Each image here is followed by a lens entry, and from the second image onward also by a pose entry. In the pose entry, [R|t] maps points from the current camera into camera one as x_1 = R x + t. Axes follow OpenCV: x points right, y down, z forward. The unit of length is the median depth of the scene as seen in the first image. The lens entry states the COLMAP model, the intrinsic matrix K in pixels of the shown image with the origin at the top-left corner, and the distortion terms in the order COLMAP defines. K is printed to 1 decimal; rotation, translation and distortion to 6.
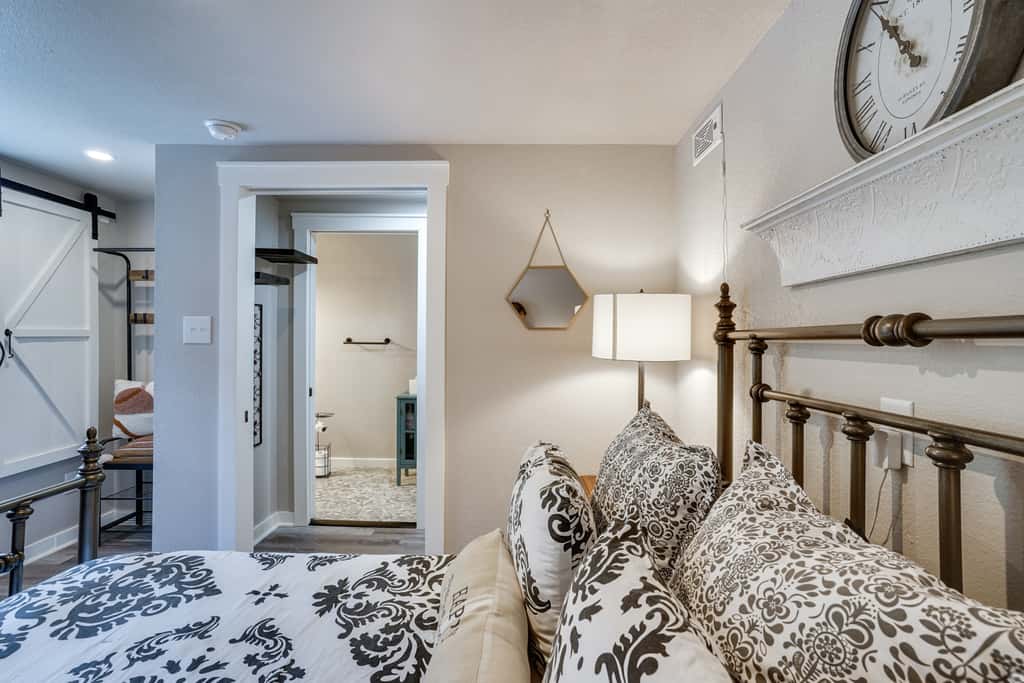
lens RADIAL K [[497.9, 0, 512.0], [0, 497.9, 341.5], [0, 0, 1]] dist [-0.042509, 0.037343]
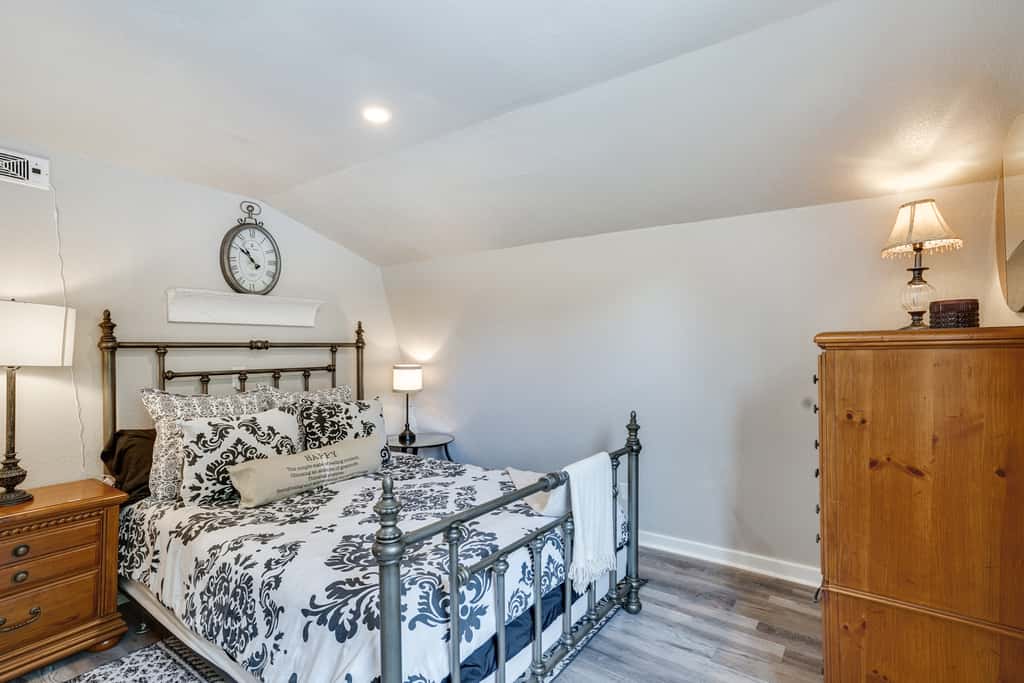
lens RADIAL K [[497.9, 0, 512.0], [0, 497.9, 341.5], [0, 0, 1]] dist [-0.042509, 0.037343]
pose [[-0.814228, 0.001153, 0.580544, -1.790497], [-0.000549, 0.999996, -0.002756, -0.025713], [-0.580544, -0.002563, -0.814225, 1.870060]]
